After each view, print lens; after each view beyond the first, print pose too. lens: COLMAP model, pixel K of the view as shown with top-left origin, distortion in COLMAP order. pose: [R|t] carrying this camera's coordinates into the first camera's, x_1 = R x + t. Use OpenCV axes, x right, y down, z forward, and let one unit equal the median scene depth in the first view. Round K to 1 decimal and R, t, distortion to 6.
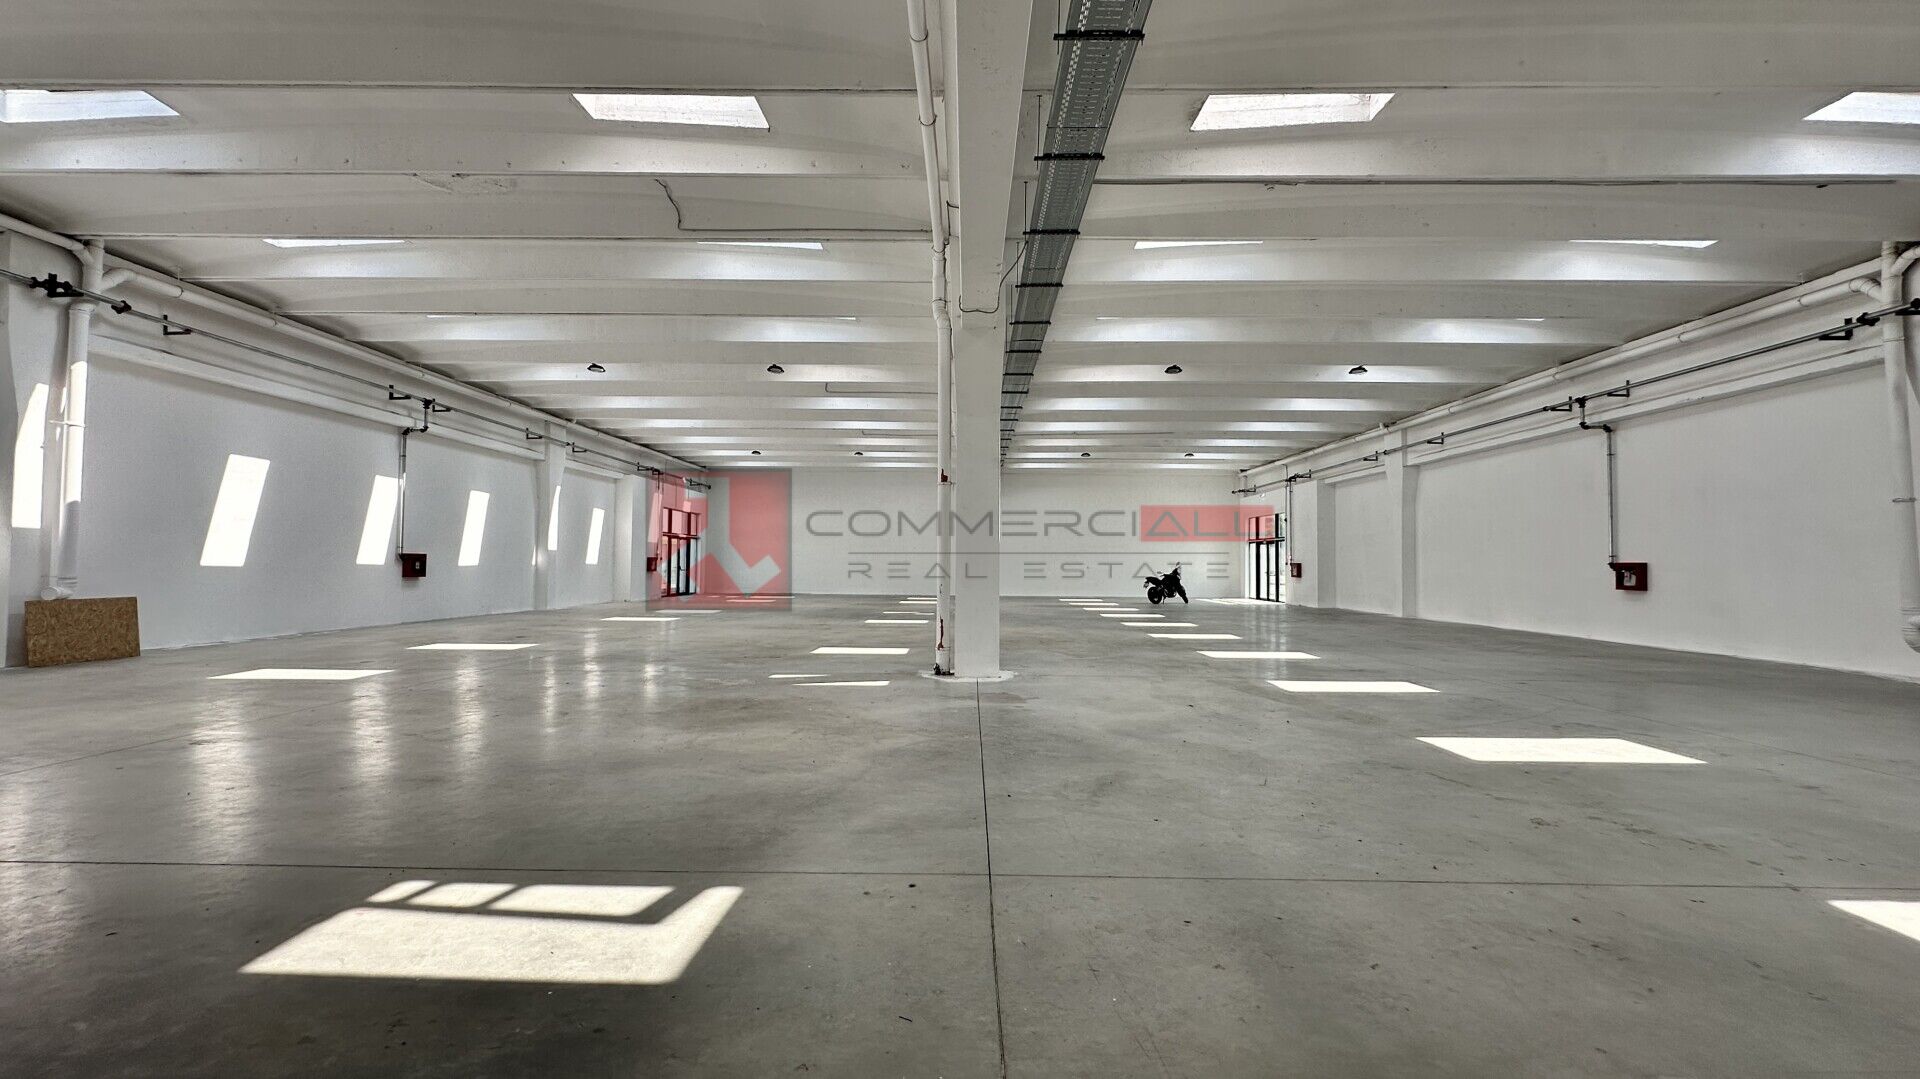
lens RADIAL K [[772.6, 0, 960.0], [0, 772.6, 539.5], [0, 0, 1]] dist [0.000199, -0.000181]
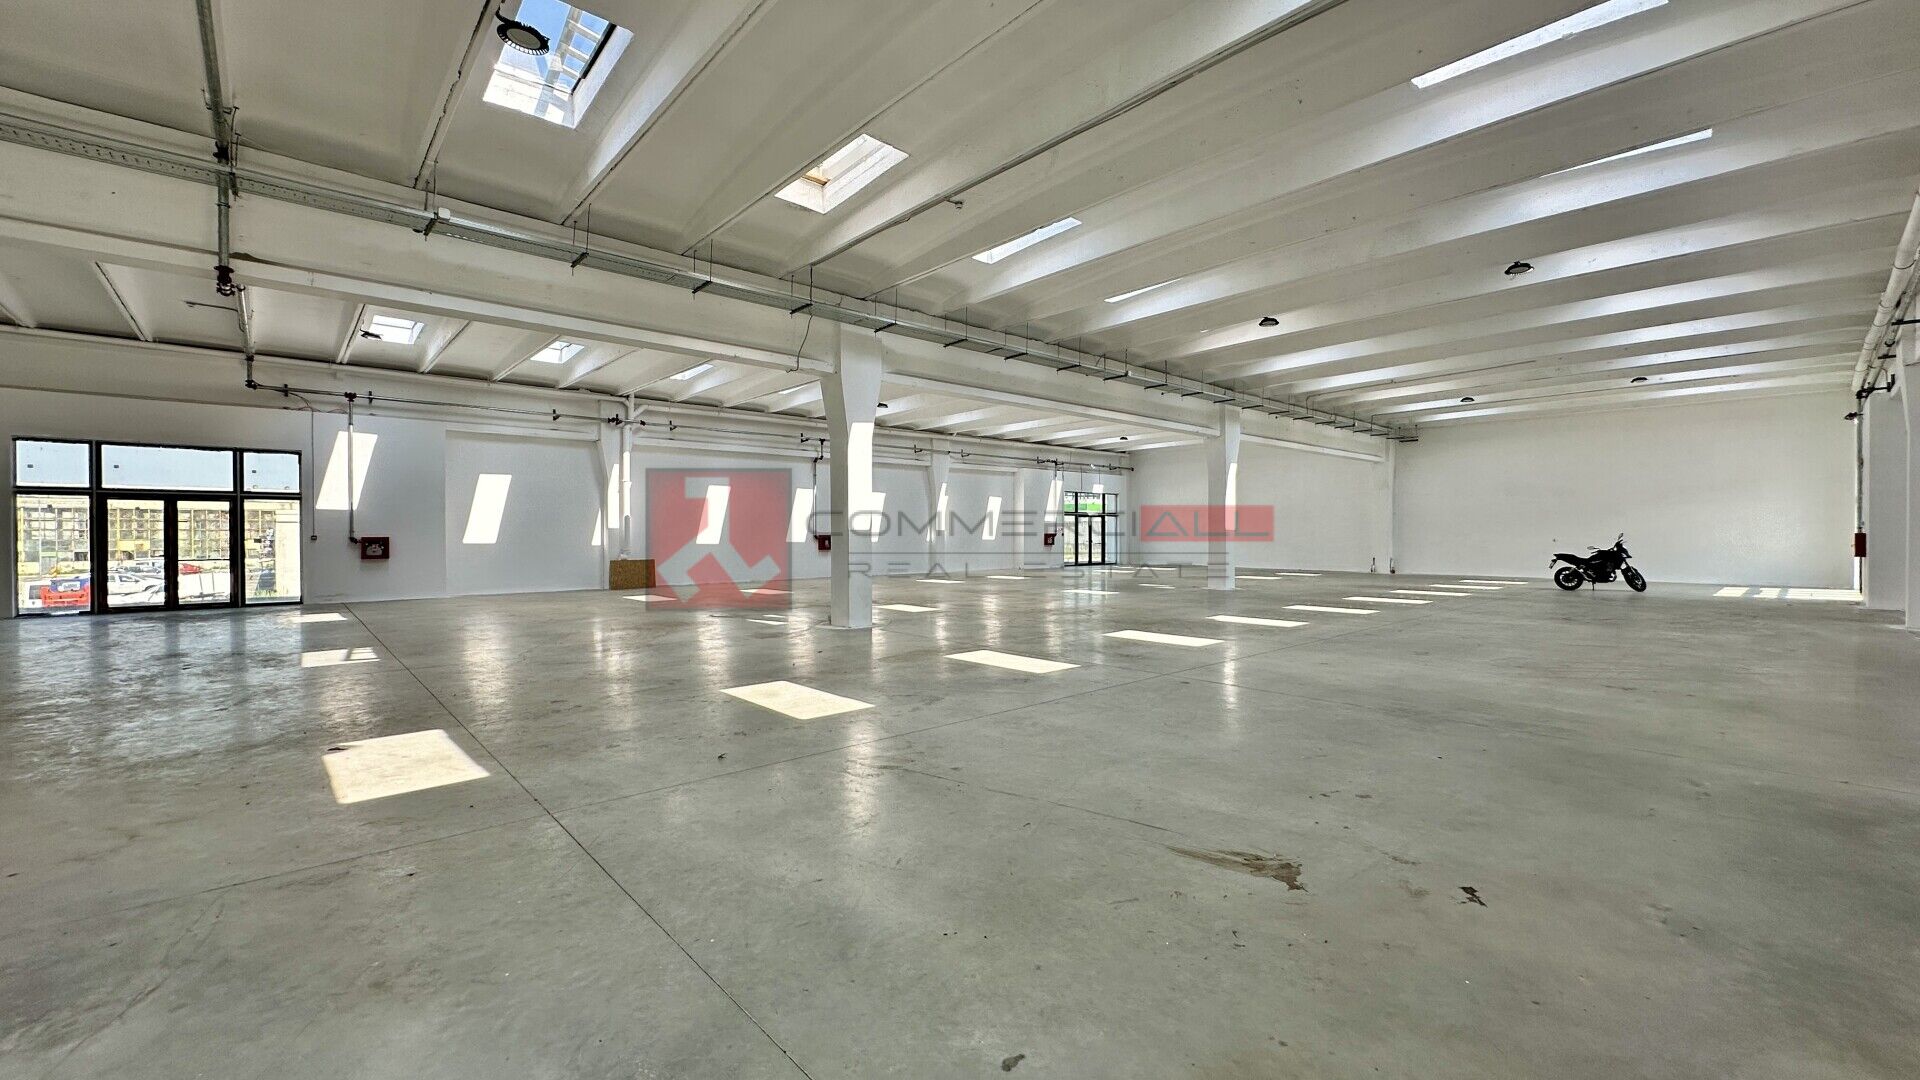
lens RADIAL K [[759.5, 0, 960.0], [0, 759.5, 540.0], [0, 0, 1]] dist [-0.000046, -0.000275]
pose [[0.671775, -0.002764, -0.740750, 0.695054], [0.032403, 0.999145, 0.025658, -0.003250], [0.740046, -0.041239, 0.671291, 0.150367]]
